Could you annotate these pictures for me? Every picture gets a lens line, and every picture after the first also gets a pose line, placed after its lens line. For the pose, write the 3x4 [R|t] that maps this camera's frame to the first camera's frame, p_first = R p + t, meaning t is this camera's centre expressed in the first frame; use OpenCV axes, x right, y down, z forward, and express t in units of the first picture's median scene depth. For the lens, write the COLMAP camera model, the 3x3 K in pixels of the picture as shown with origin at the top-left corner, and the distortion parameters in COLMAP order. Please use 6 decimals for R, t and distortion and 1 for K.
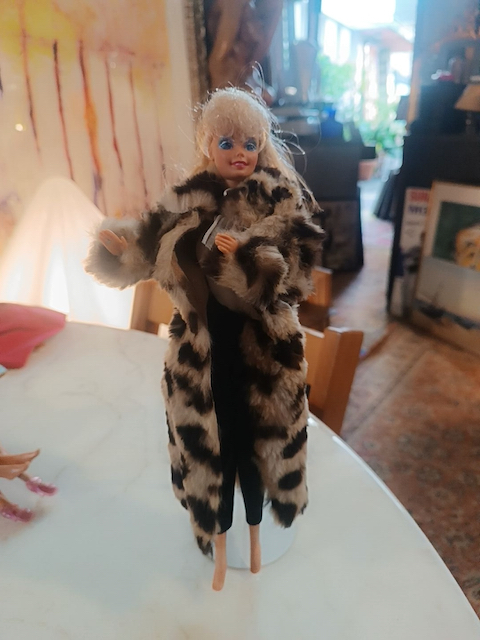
lens RADIAL K [[476.2, 0, 242.2], [0, 476.2, 321.2], [0, 0, 1]] dist [-0.025392, -0.002419]
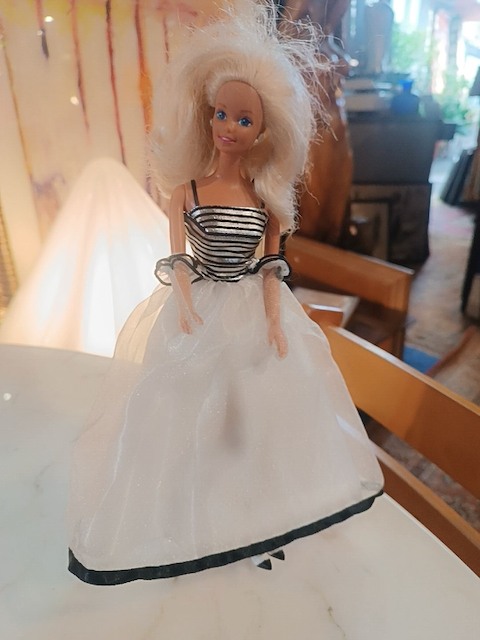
lens RADIAL K [[476.2, 0, 239.2], [0, 476.2, 321.5], [0, 0, 1]] dist [-0.025392, -0.002419]
pose [[0.994681, 0.045294, -0.092515, -0.037653], [-0.041029, 0.998028, 0.047497, -0.037802], [0.094484, -0.043449, 0.994578, 0.100320]]
